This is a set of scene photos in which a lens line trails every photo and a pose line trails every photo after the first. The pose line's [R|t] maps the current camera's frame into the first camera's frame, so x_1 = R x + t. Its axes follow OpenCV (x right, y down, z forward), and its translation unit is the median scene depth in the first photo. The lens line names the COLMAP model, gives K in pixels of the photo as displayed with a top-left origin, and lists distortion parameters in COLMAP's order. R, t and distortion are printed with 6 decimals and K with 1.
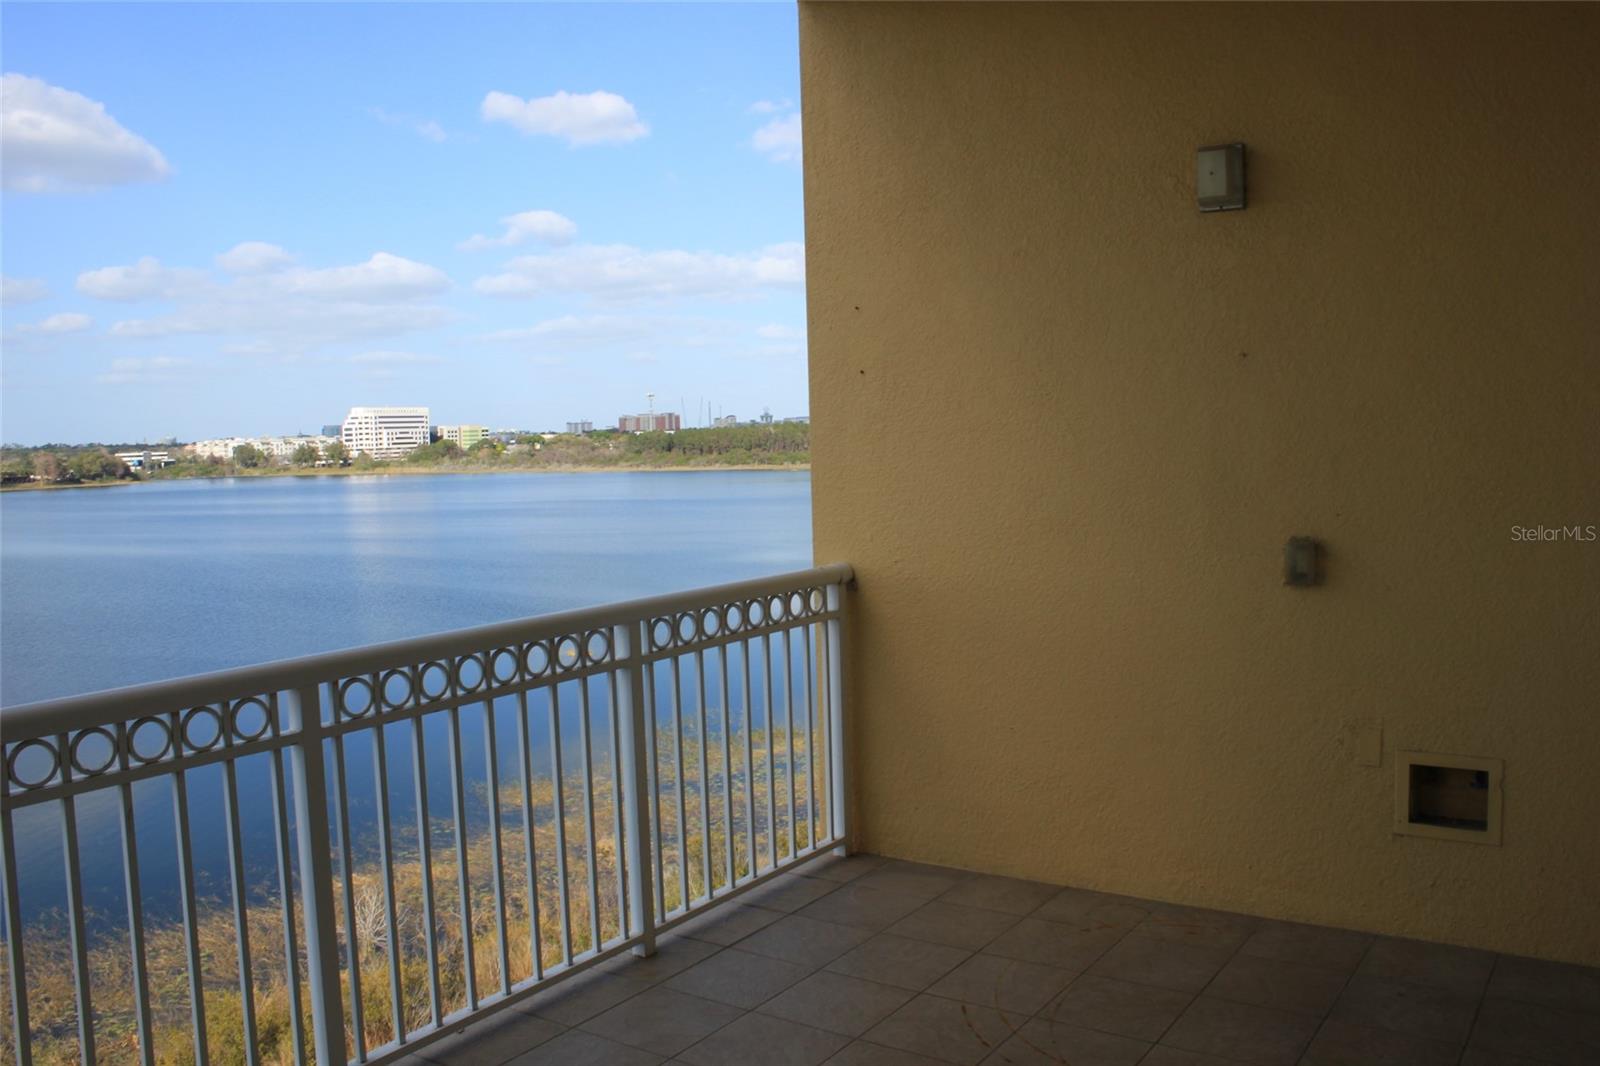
lens RADIAL K [[1338.4, 0, 806.9], [0, 1338.4, 529.4], [0, 0, 1]] dist [-0.170279, 0.156354]
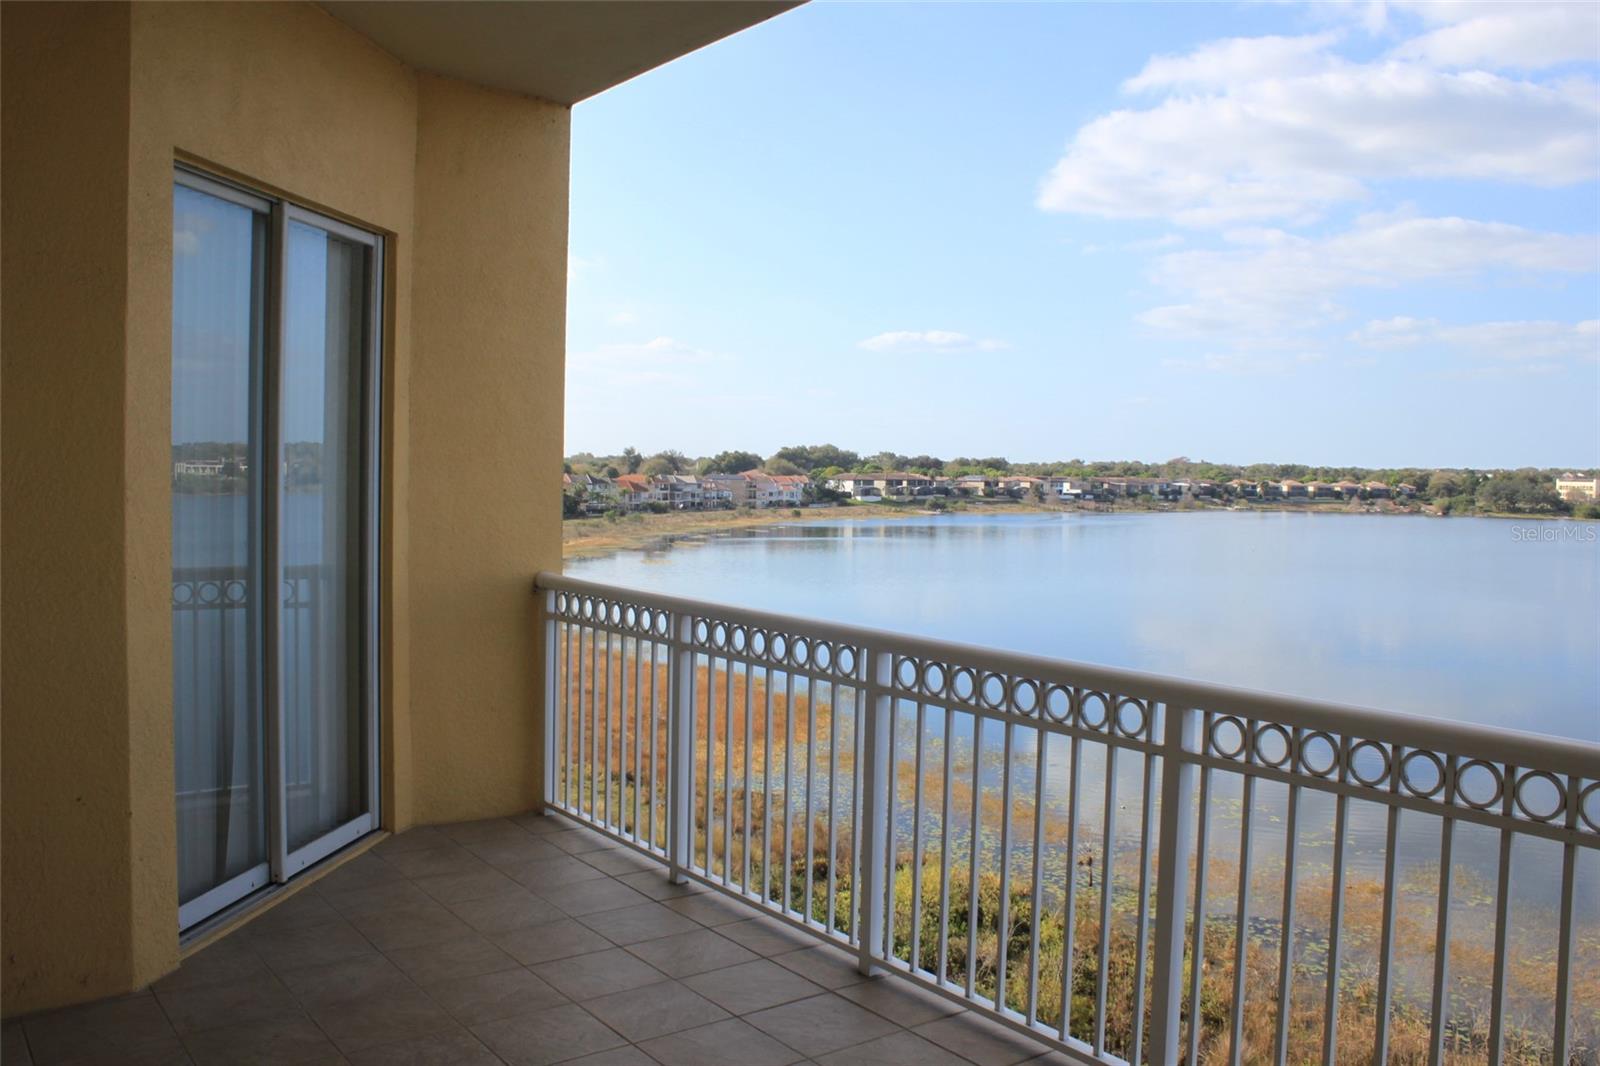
lens RADIAL K [[1338.4, 0, 806.9], [0, 1338.4, 529.4], [0, 0, 1]] dist [-0.170279, 0.156354]
pose [[-0.318483, 0.061810, -0.945911, 0.640525], [-0.081529, 0.992388, 0.092298, -0.083330], [0.944416, 0.106515, -0.311019, 0.982379]]
